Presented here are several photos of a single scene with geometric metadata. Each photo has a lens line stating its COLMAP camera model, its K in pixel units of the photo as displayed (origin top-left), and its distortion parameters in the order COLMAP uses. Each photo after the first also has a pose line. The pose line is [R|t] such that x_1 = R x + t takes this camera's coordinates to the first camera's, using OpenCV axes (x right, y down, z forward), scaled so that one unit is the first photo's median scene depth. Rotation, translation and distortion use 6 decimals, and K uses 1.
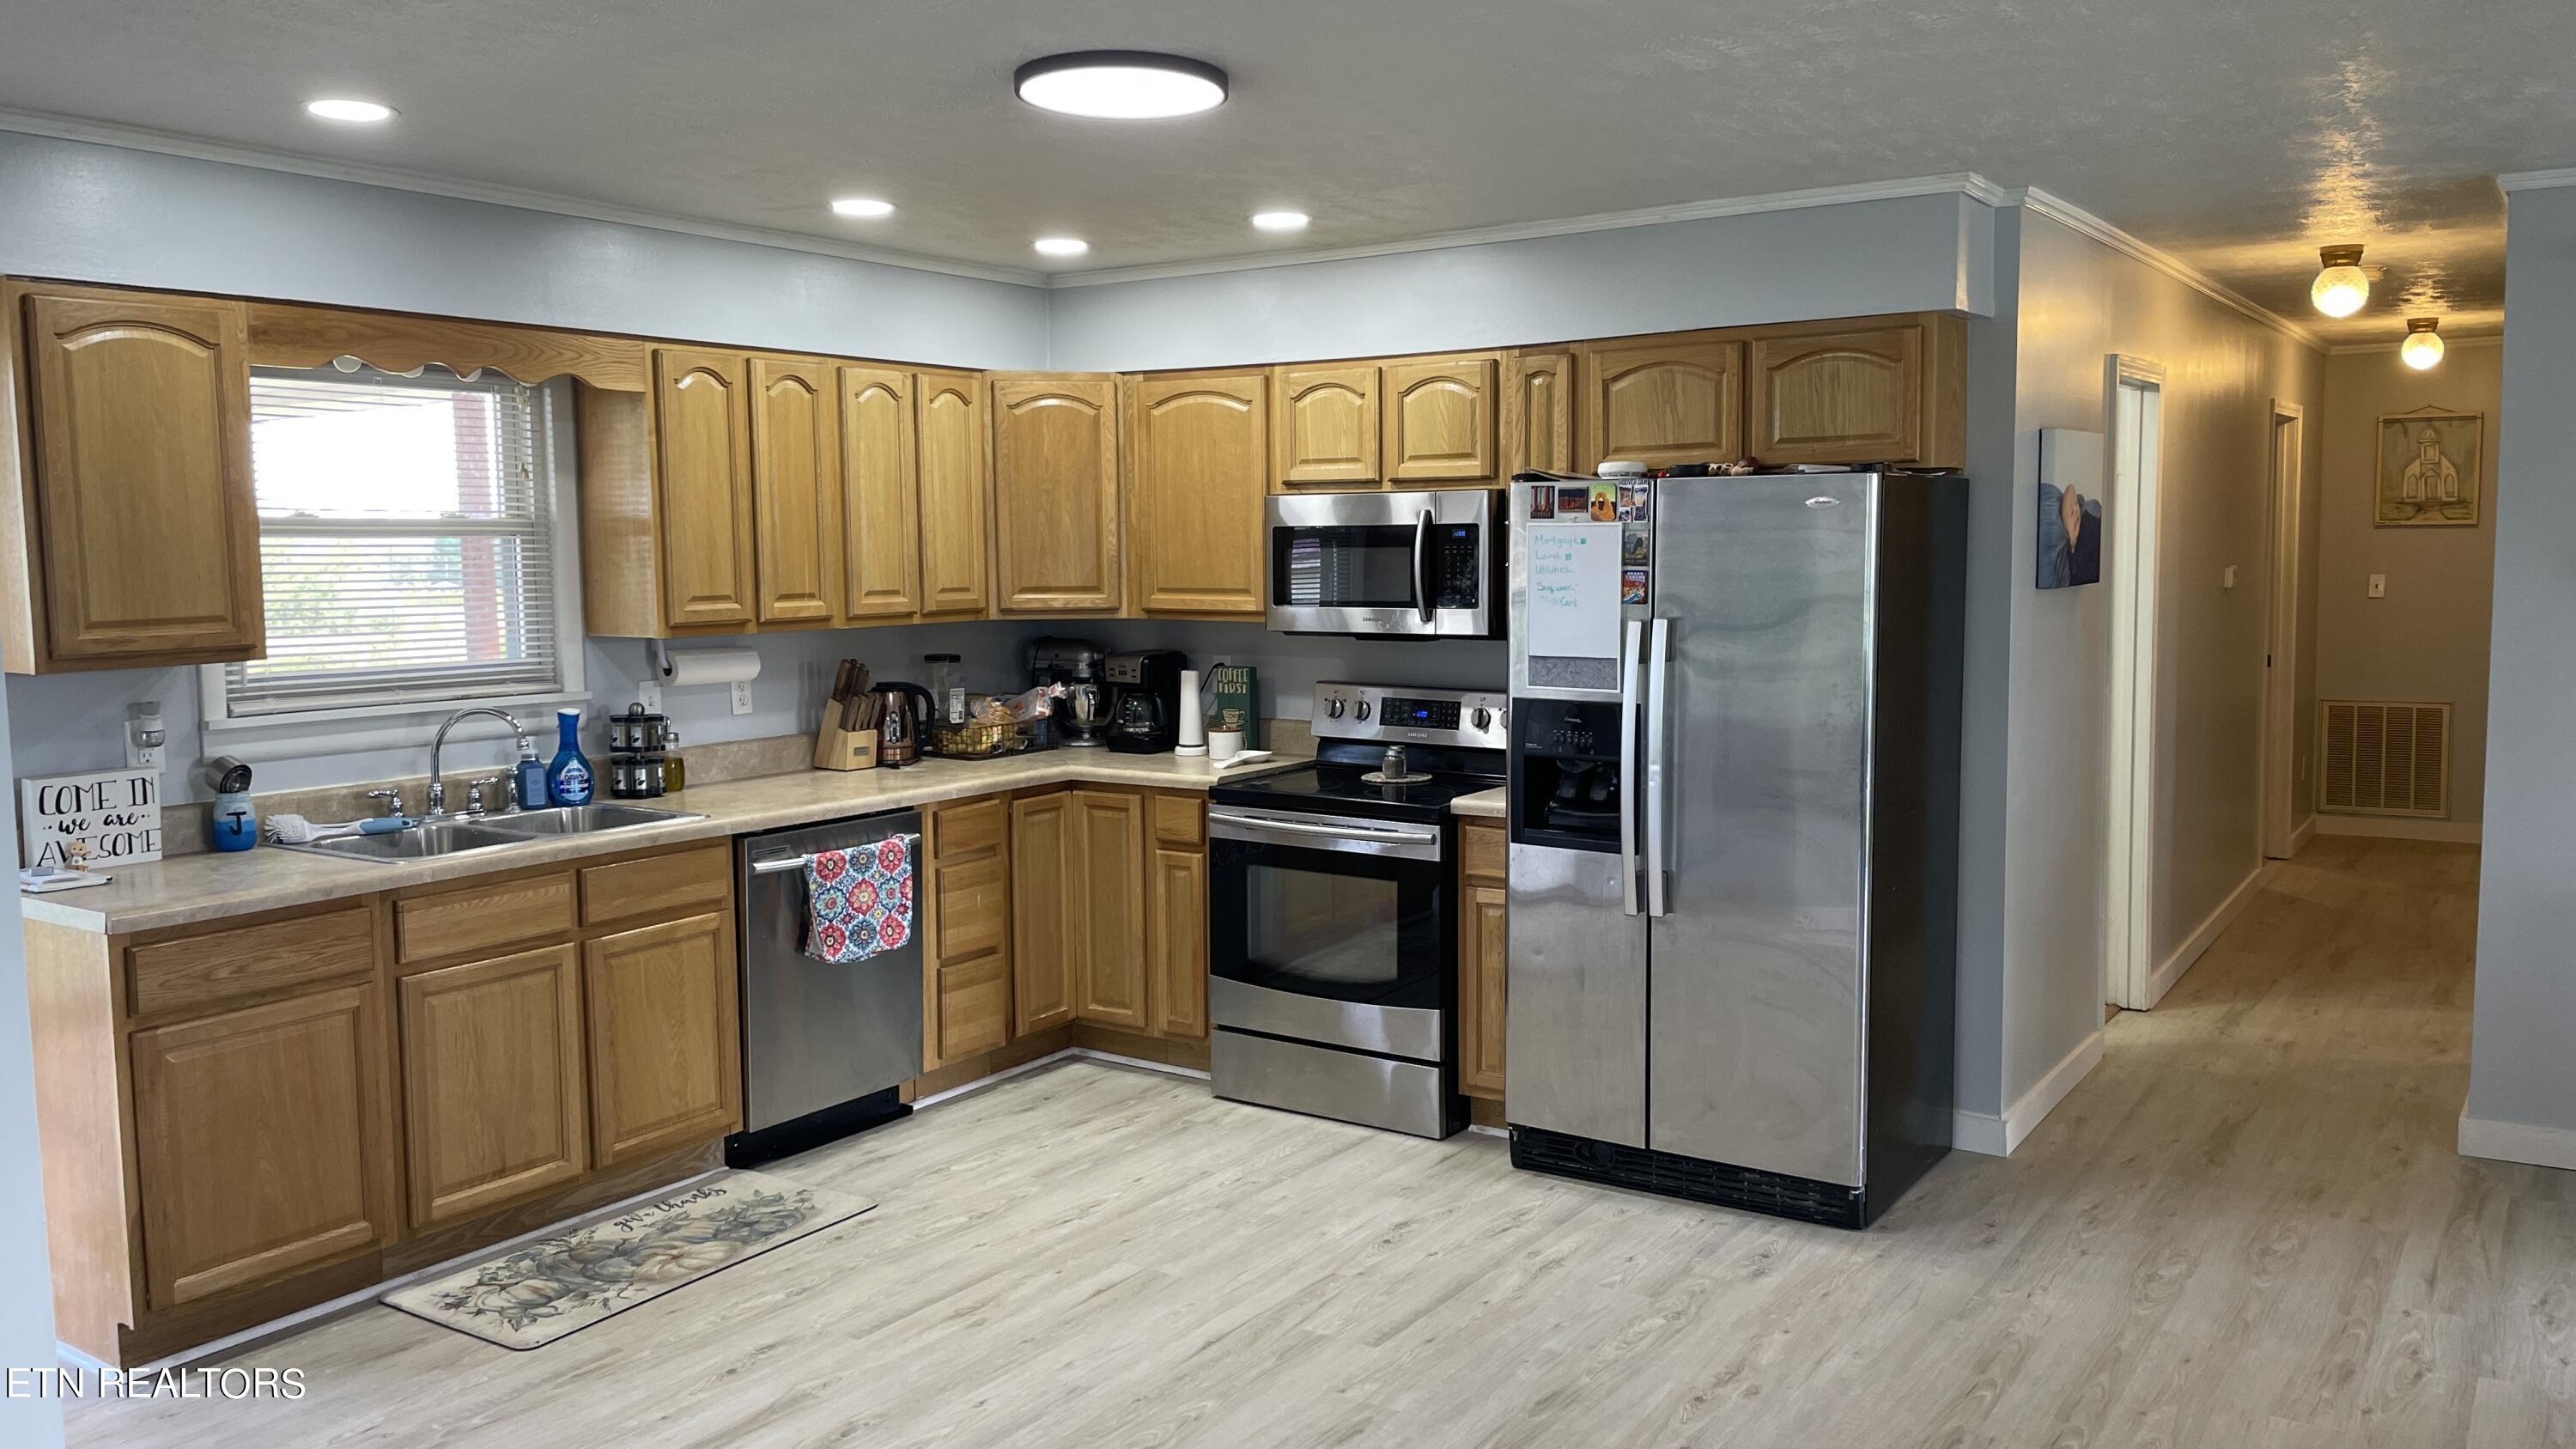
lens RADIAL K [[1954.9, 0, 1302.6], [0, 1954.9, 722.3], [0, 0, 1]] dist [0.089463, -0.122748]
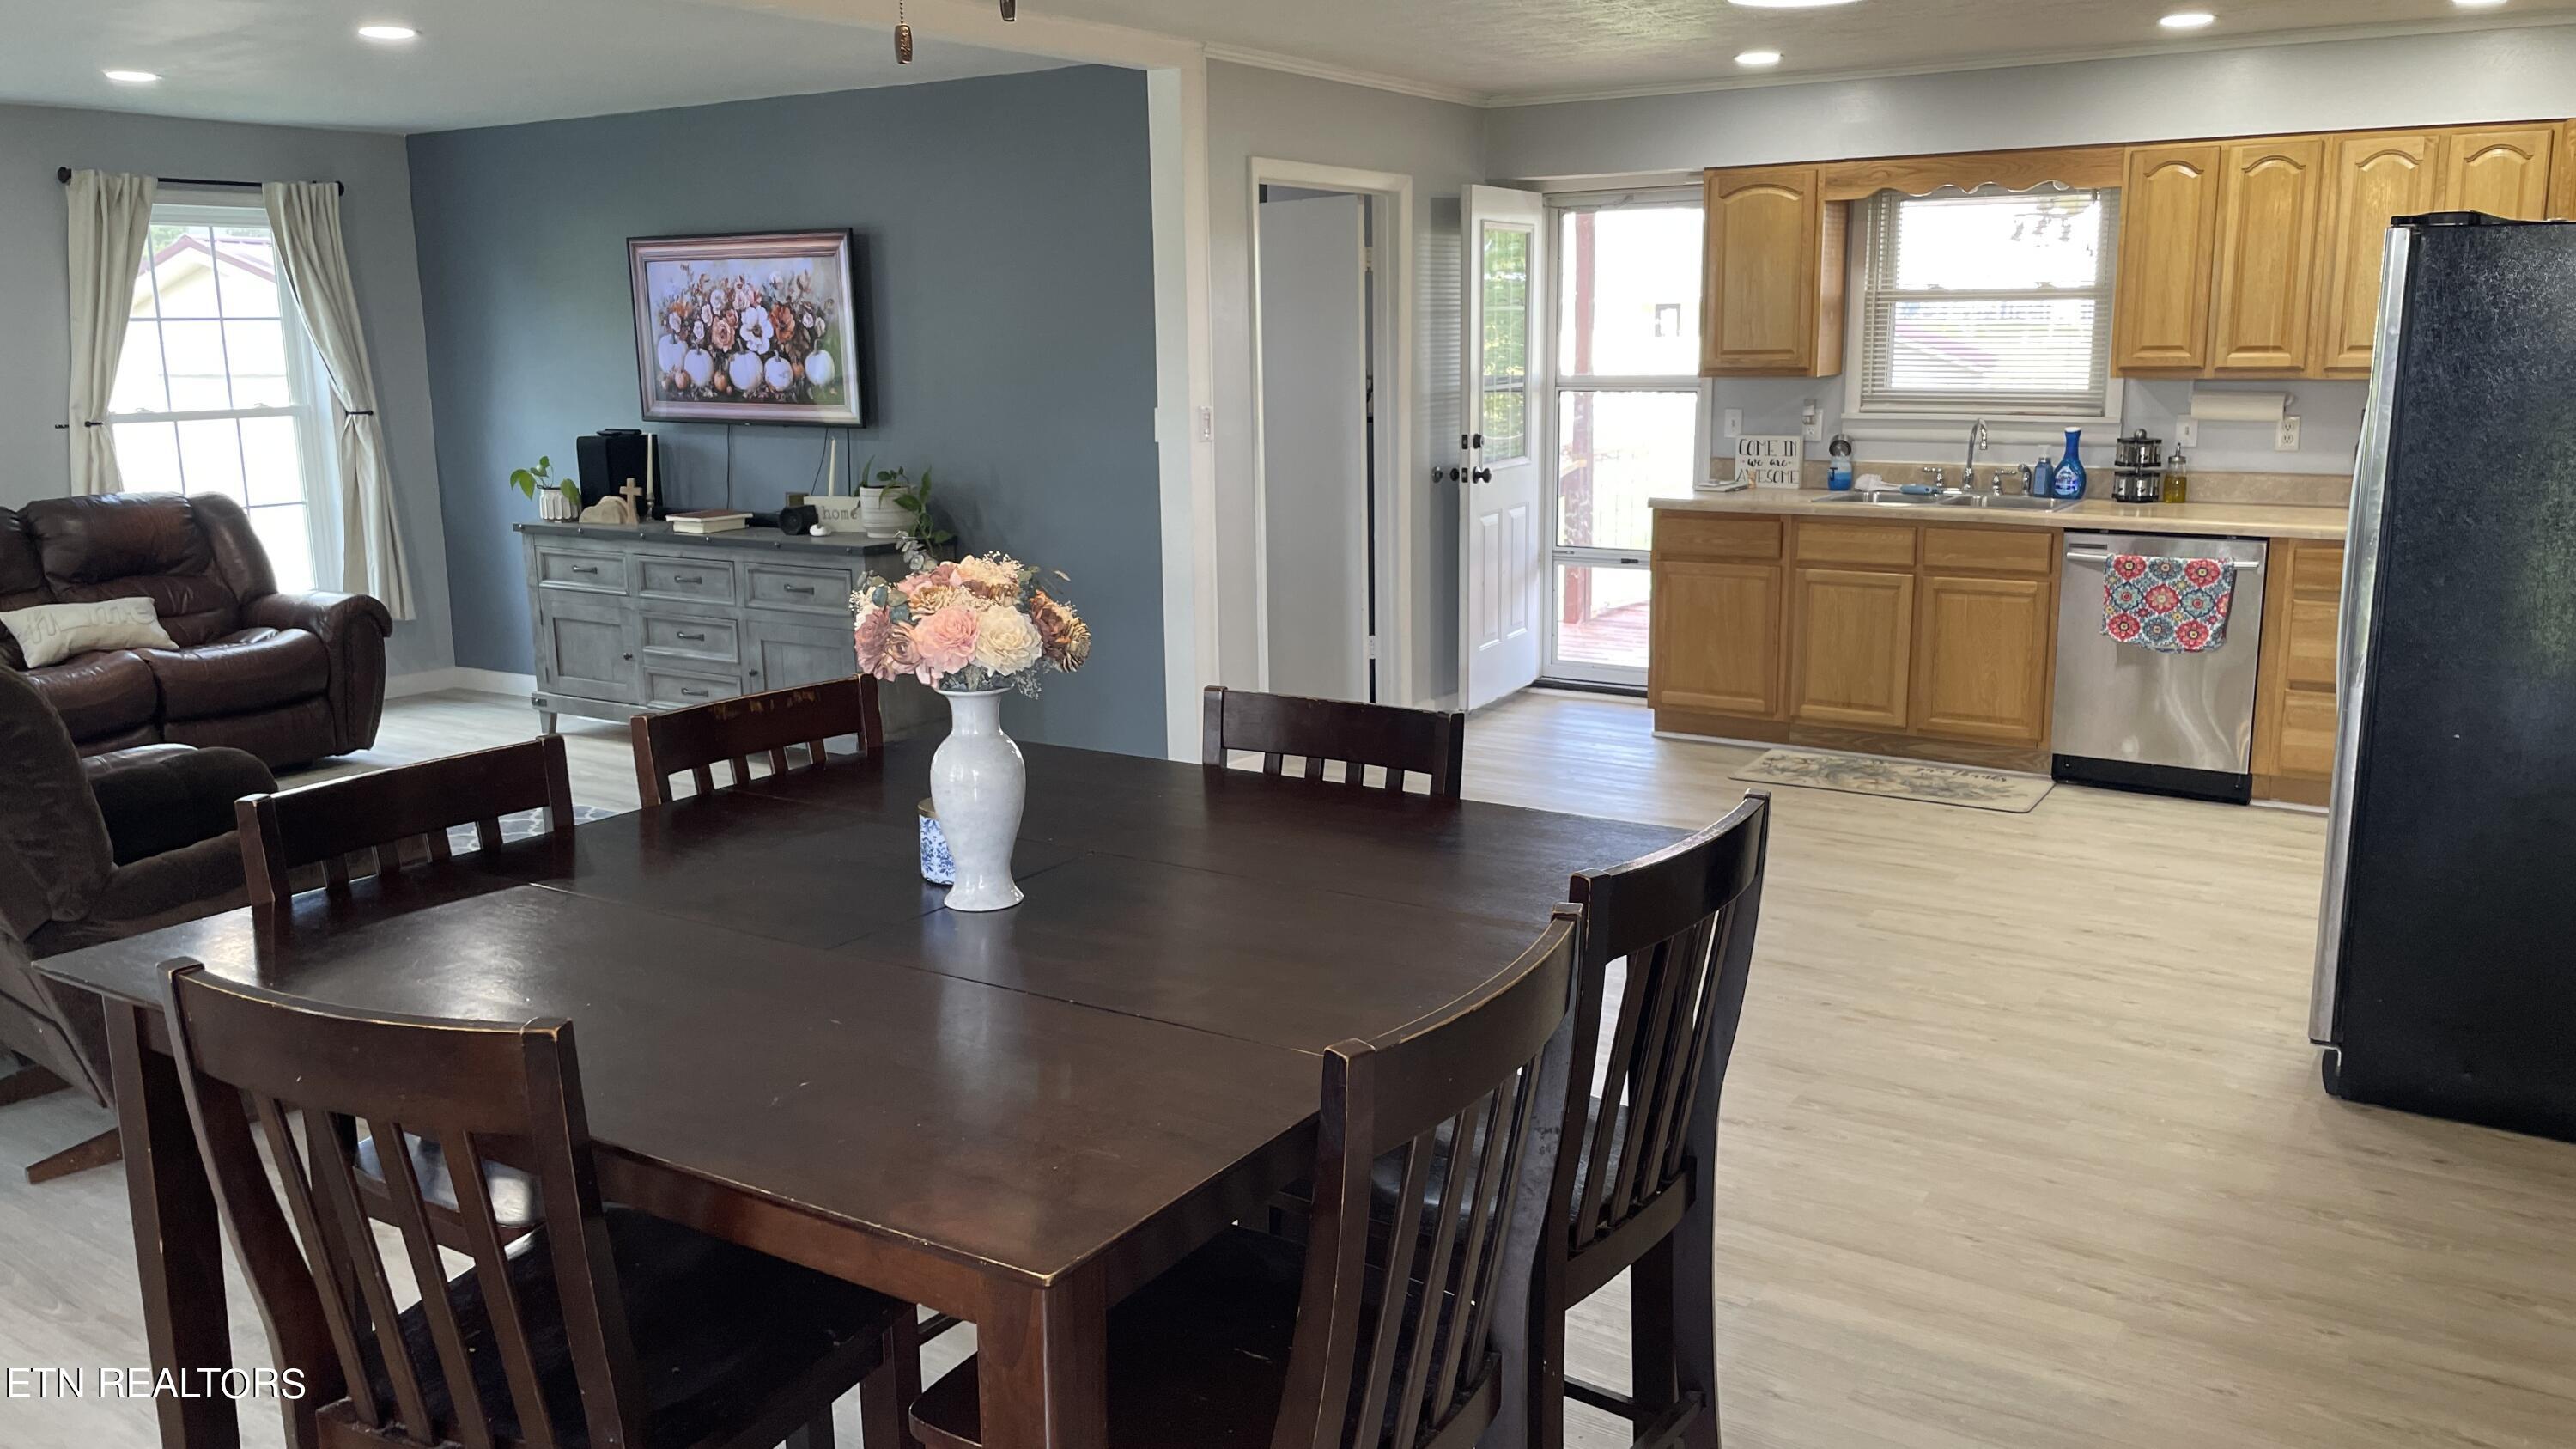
lens RADIAL K [[1954.9, 0, 1302.6], [0, 1954.9, 722.3], [0, 0, 1]] dist [0.089463, -0.122748]
pose [[0.007129, 0.211541, -0.977343, 1.021310], [-0.084037, 0.974037, 0.210212, -0.051829], [0.996437, 0.080634, 0.024721, 0.454797]]
